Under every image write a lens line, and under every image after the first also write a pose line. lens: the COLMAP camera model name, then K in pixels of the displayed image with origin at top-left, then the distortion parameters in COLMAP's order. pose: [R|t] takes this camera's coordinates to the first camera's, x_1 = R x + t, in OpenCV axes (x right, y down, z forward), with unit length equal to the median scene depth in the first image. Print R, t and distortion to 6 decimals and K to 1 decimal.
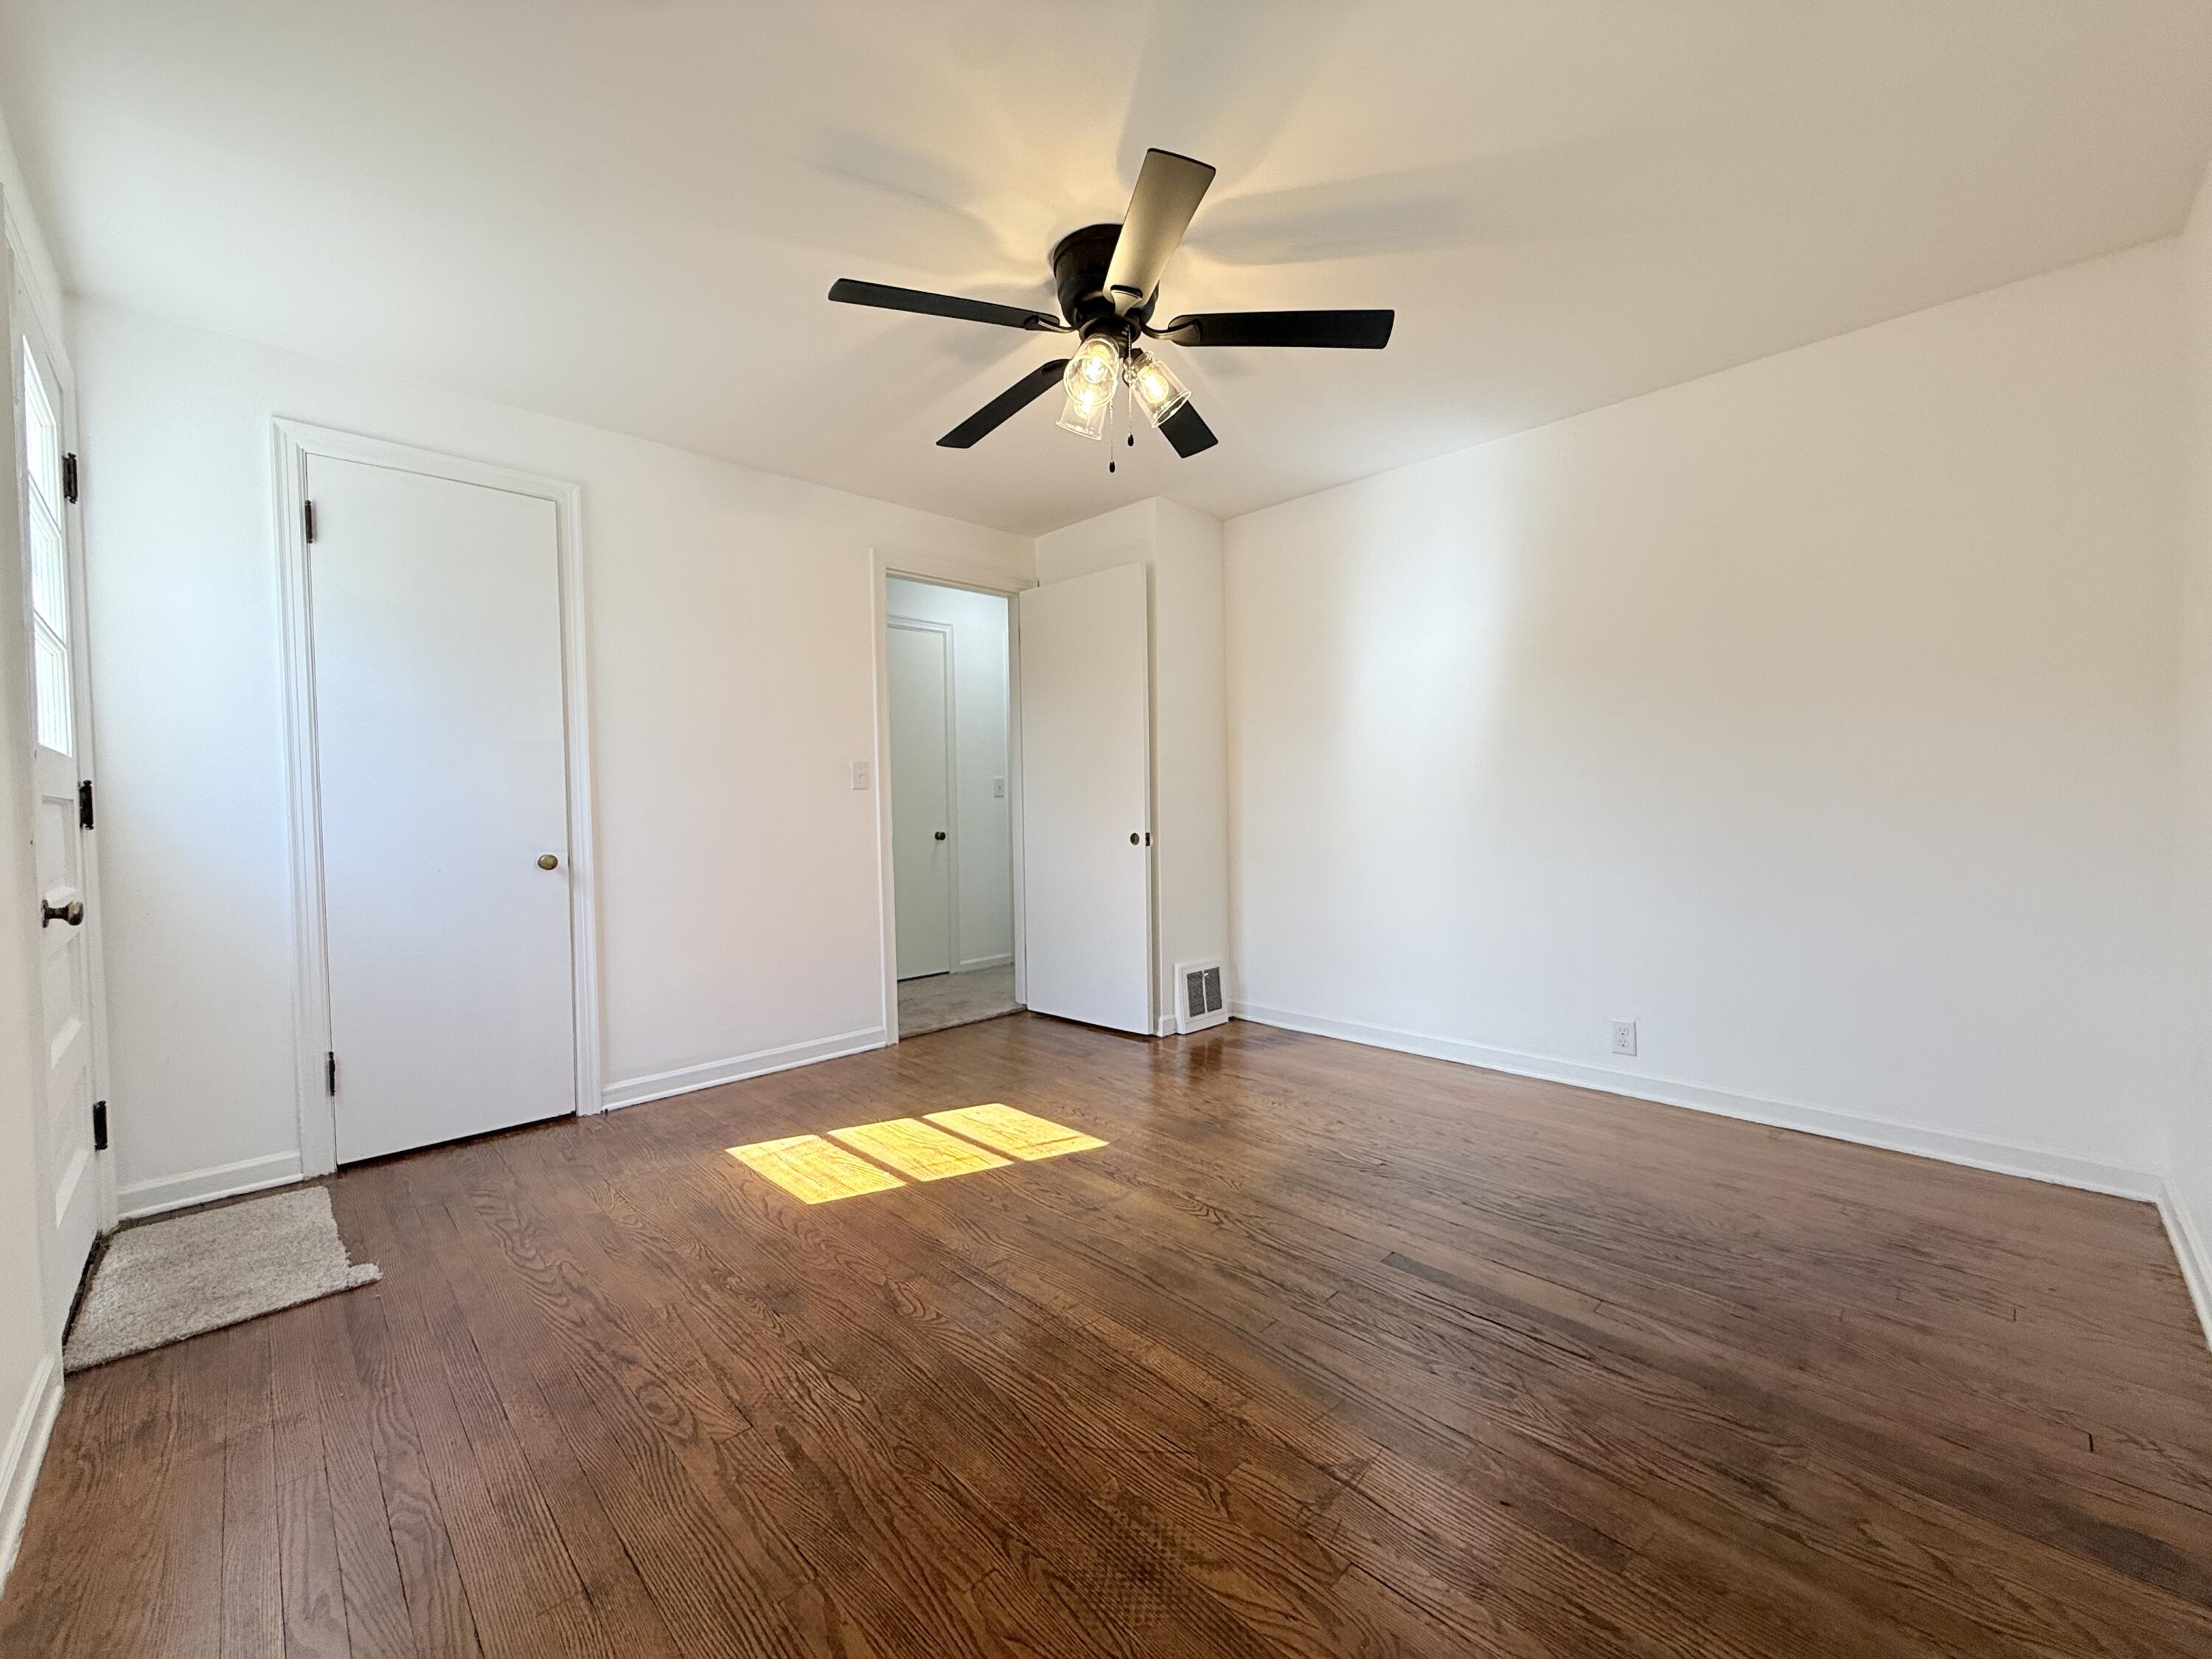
lens RADIAL K [[880.9, 0, 1097.5], [0, 880.9, 827.9], [0, 0, 1]] dist [-0.000759, -0.000134]
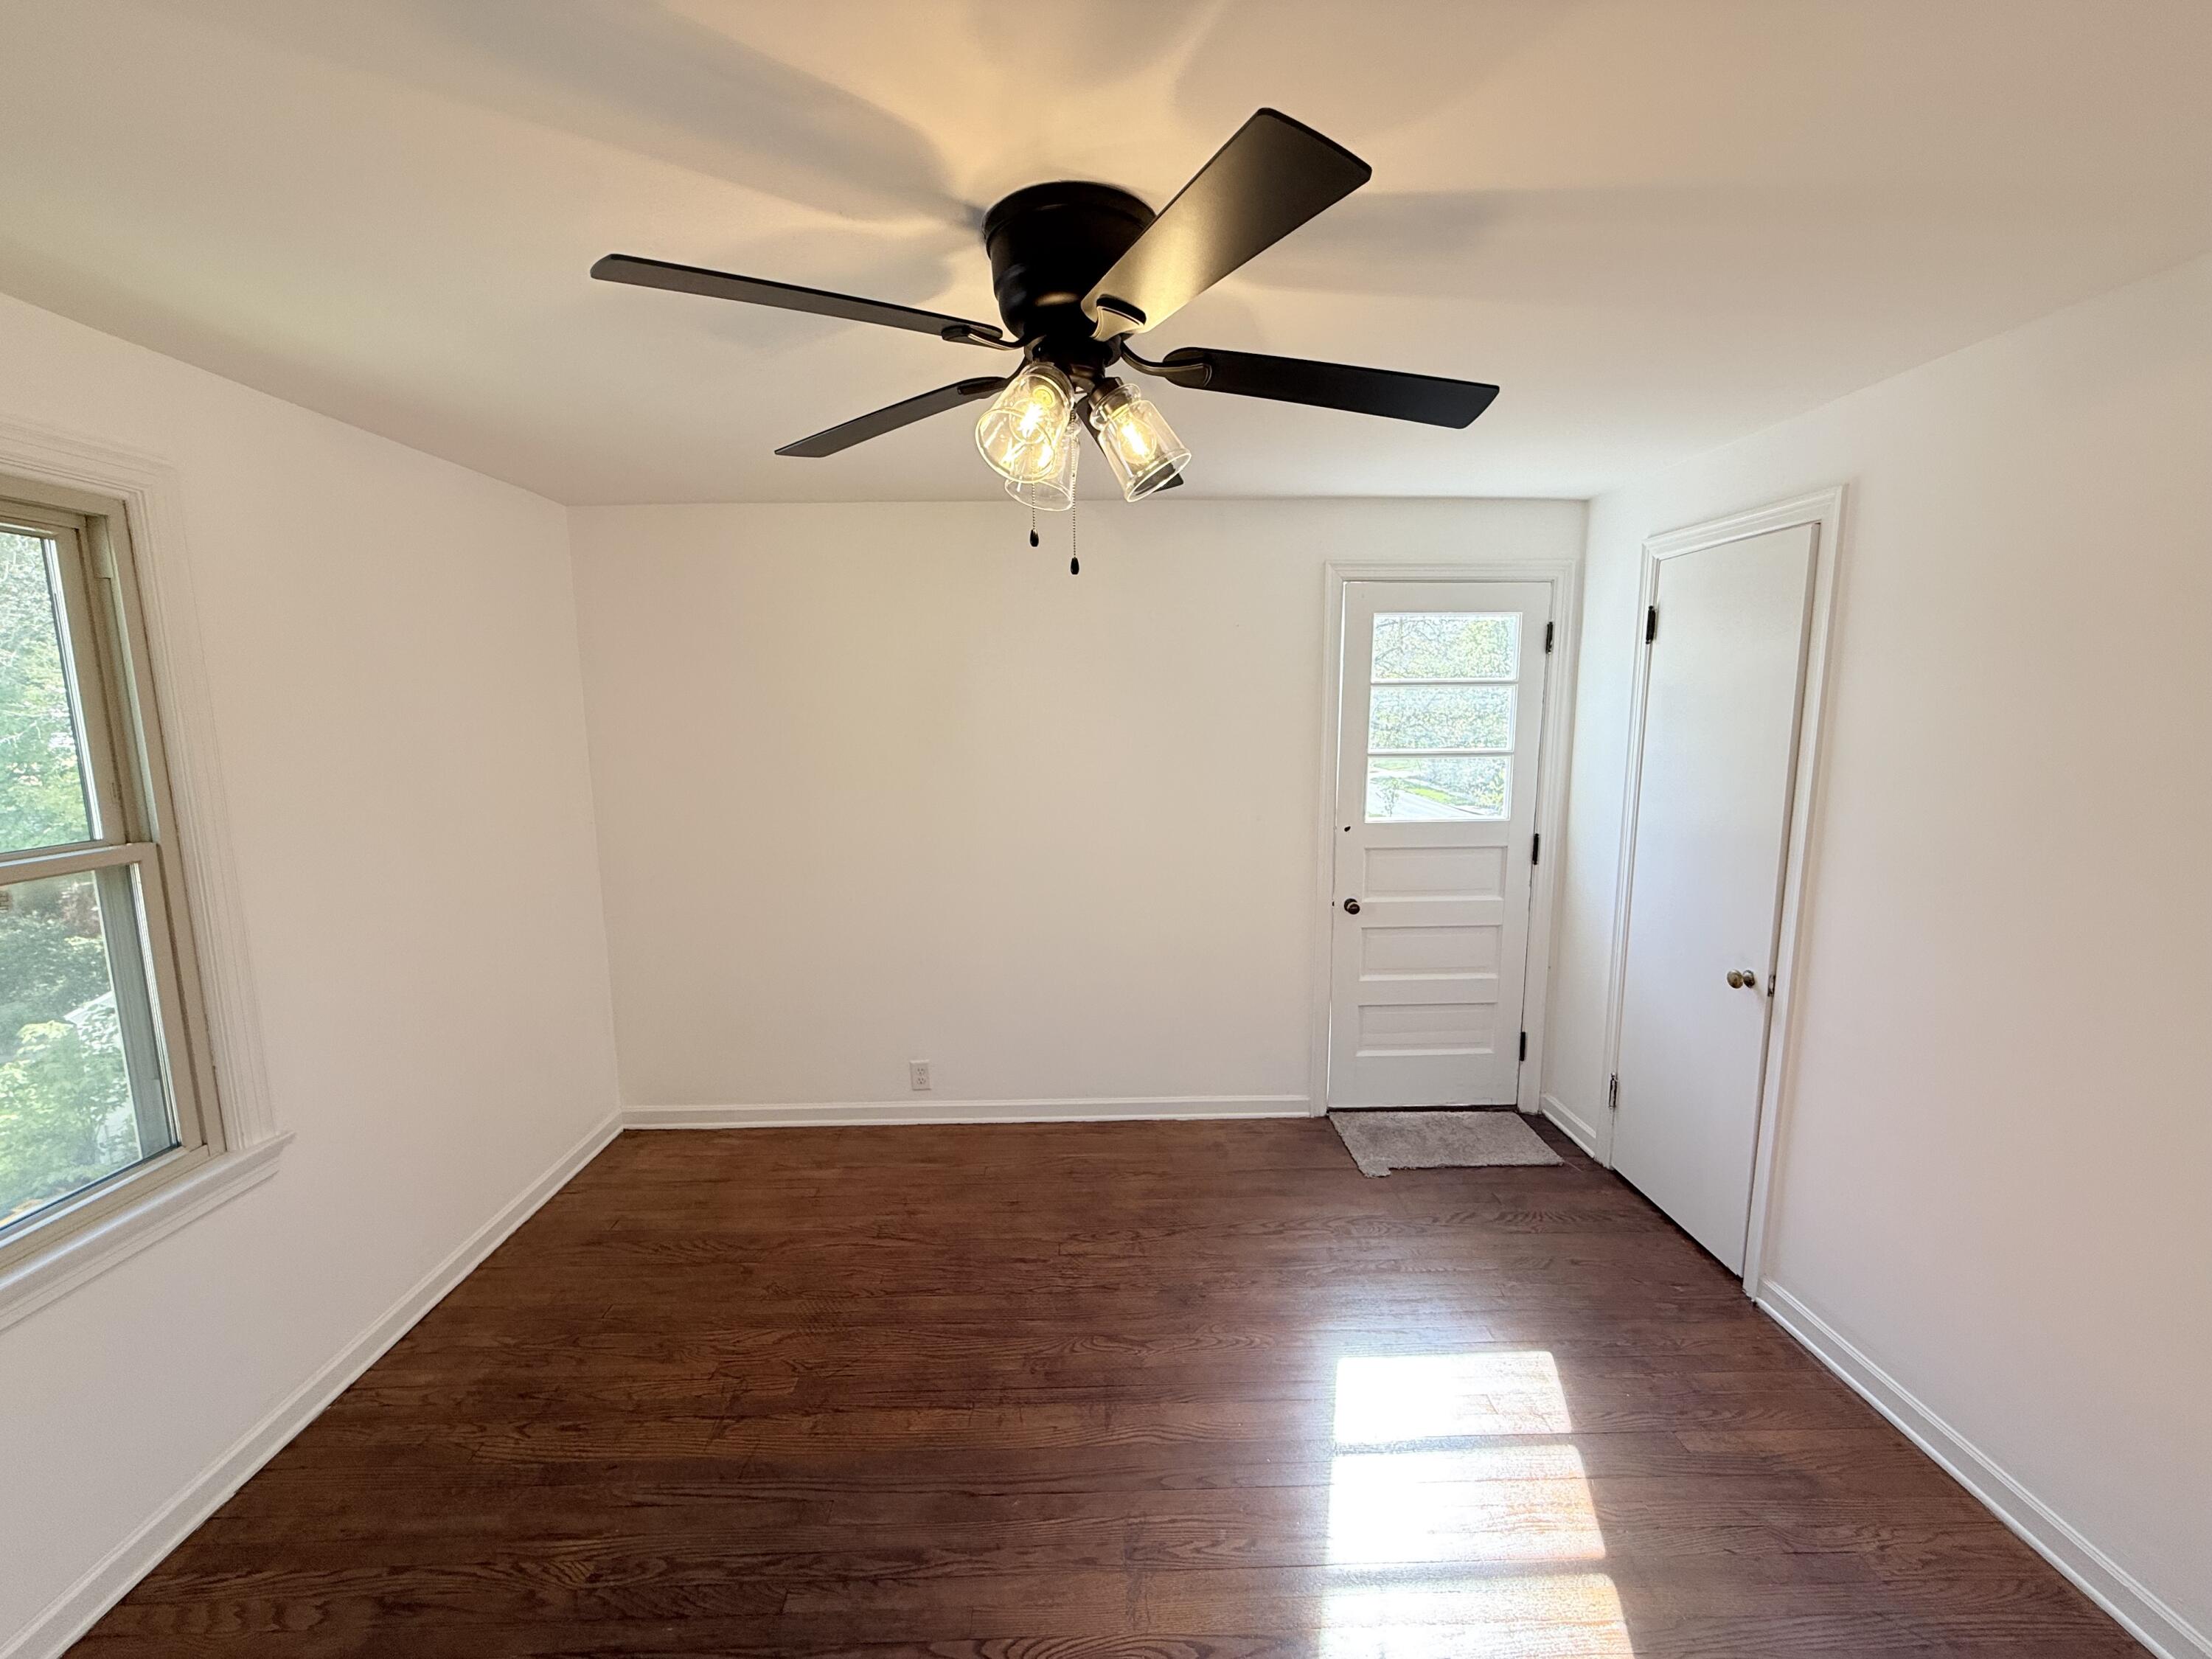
lens RADIAL K [[880.9, 0, 1096.5], [0, 880.9, 833.7], [0, 0, 1]] dist [-0.000759, -0.000134]
pose [[-0.679576, 0.126993, -0.722530, 0.545501], [-0.000982, 0.984745, 0.174004, -0.348726], [0.733604, 0.118958, -0.669084, 1.581950]]
